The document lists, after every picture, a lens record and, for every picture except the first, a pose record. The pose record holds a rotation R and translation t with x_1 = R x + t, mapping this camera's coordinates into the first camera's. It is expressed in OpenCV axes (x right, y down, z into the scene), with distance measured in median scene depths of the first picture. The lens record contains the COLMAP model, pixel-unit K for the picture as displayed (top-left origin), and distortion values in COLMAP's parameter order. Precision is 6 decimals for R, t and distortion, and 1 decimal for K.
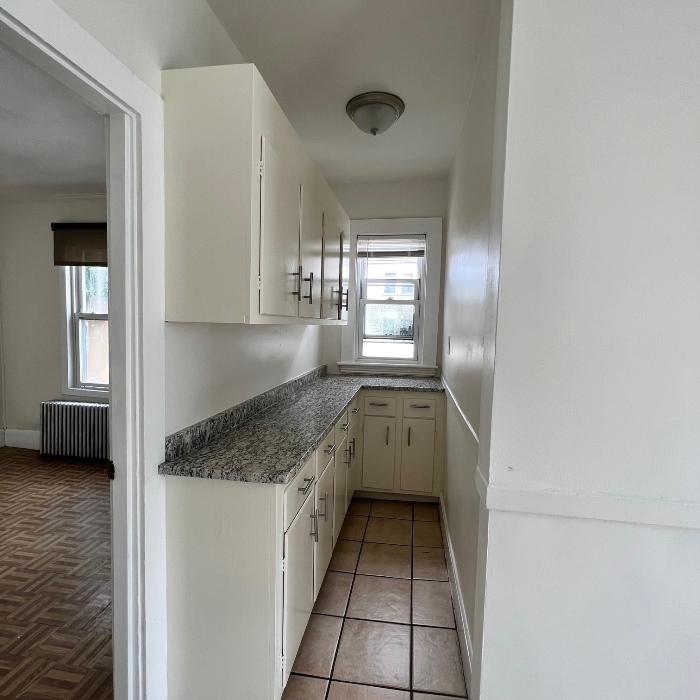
lens RADIAL K [[371.9, 0, 345.9], [0, 371.9, 349.8], [0, 0, 1]] dist [-0.006800, 0.002368]
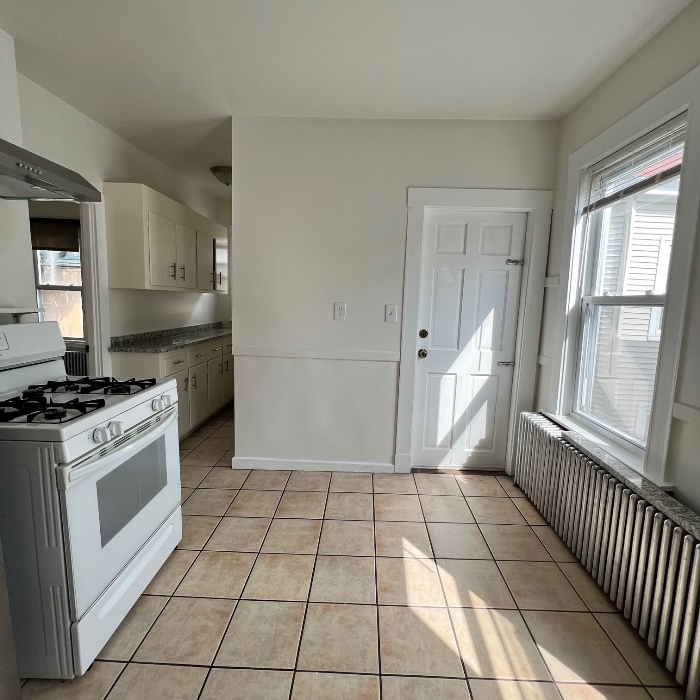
lens RADIAL K [[371.9, 0, 341.7], [0, 371.9, 345.5], [0, 0, 1]] dist [-0.006800, 0.002368]
pose [[0.992827, -0.009284, 0.119196, 0.261094], [0.002730, 0.998481, 0.055029, 0.061322], [-0.119526, -0.054309, 0.991345, -0.572932]]
